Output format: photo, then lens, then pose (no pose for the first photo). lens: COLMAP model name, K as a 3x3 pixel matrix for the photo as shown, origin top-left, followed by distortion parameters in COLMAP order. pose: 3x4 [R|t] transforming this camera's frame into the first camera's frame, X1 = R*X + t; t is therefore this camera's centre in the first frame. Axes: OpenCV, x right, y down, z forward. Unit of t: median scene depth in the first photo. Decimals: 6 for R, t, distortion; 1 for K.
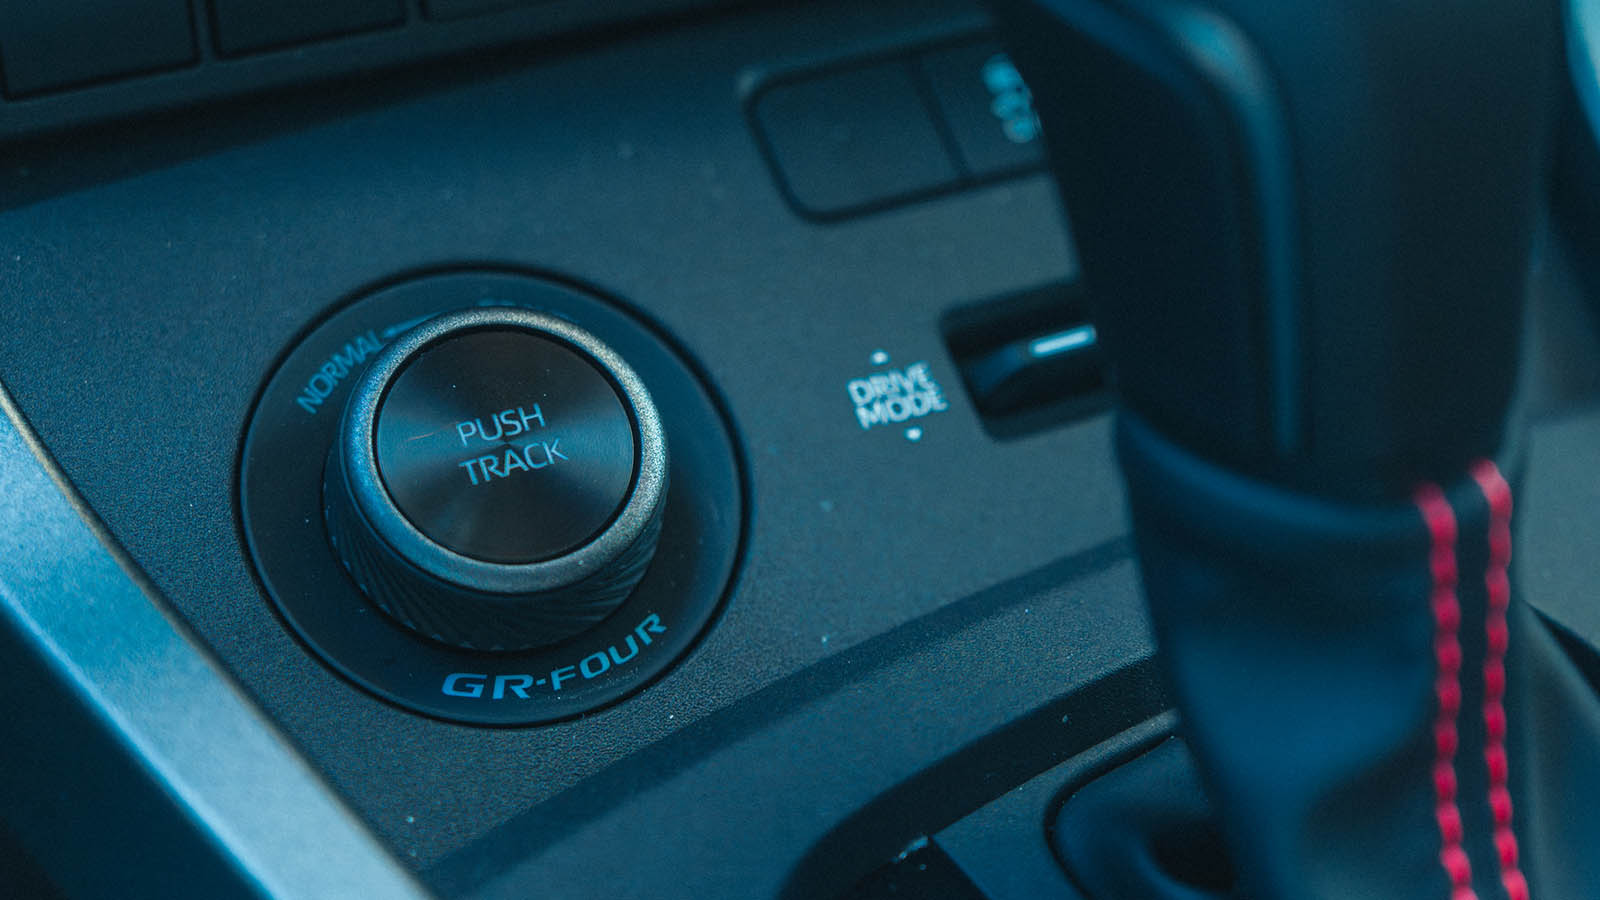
lens RADIAL K [[2482.0, 0, 801.6], [0, 2482.0, 451.3], [0, 0, 1]] dist [-0.092491, 0.000000]
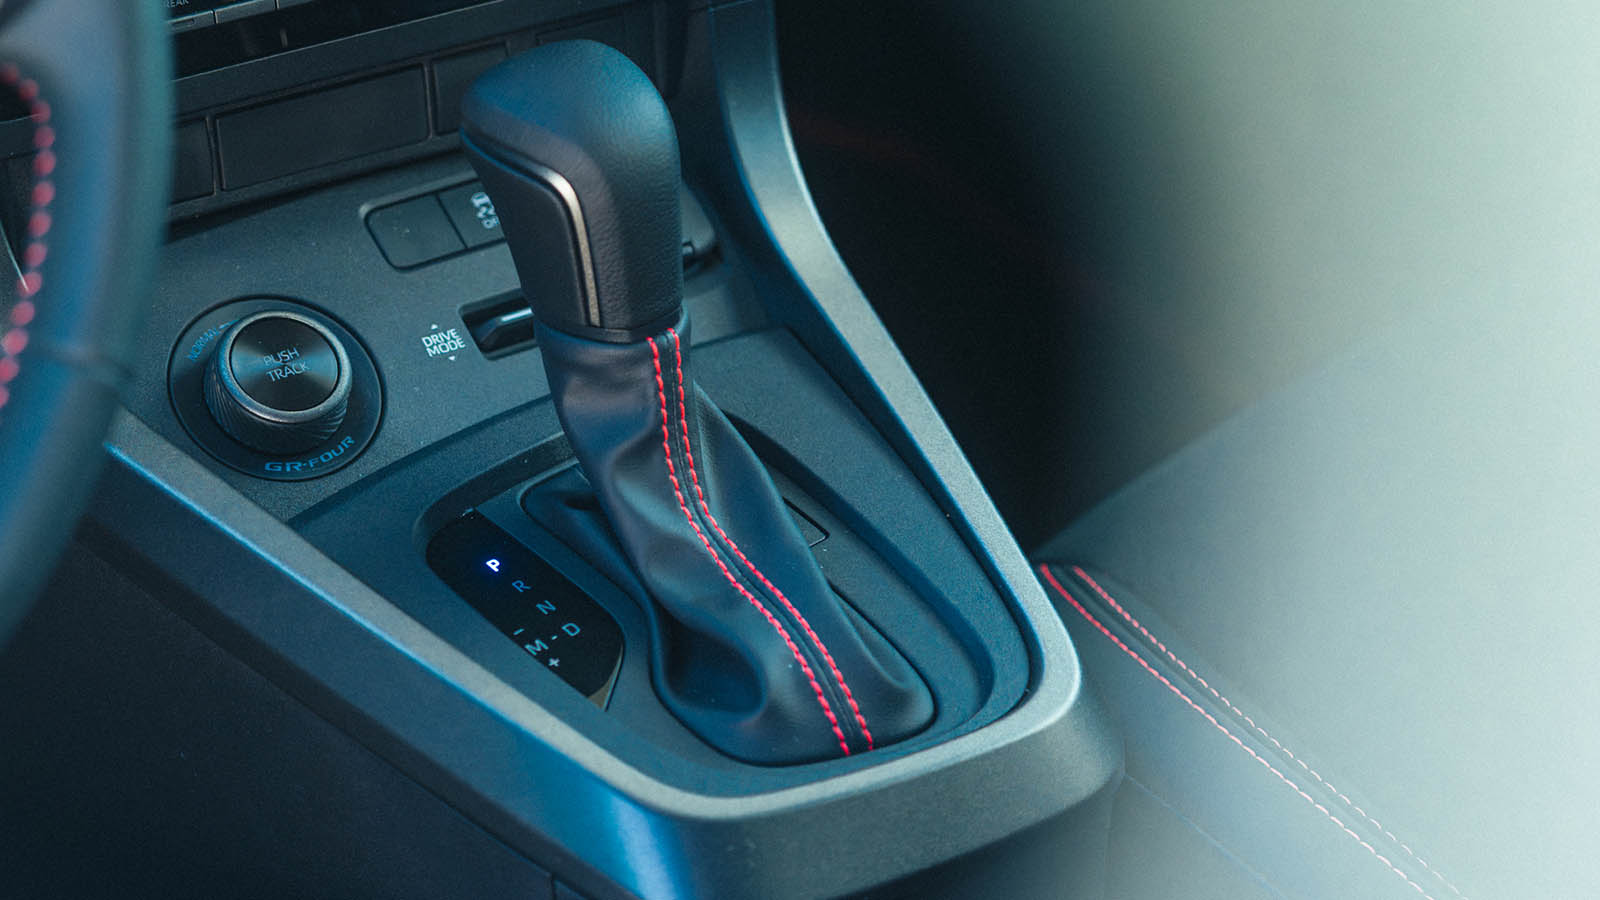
lens RADIAL K [[3550.3, 0, 799.7], [0, 3550.3, 450.7], [0, 0, 1]] dist [-0.380245, 0.000000]
pose [[0.983478, -0.068963, 0.167377, -0.199784], [0.083032, 0.993445, -0.078563, 0.377449], [-0.160862, 0.091163, 0.982758, -2.339386]]
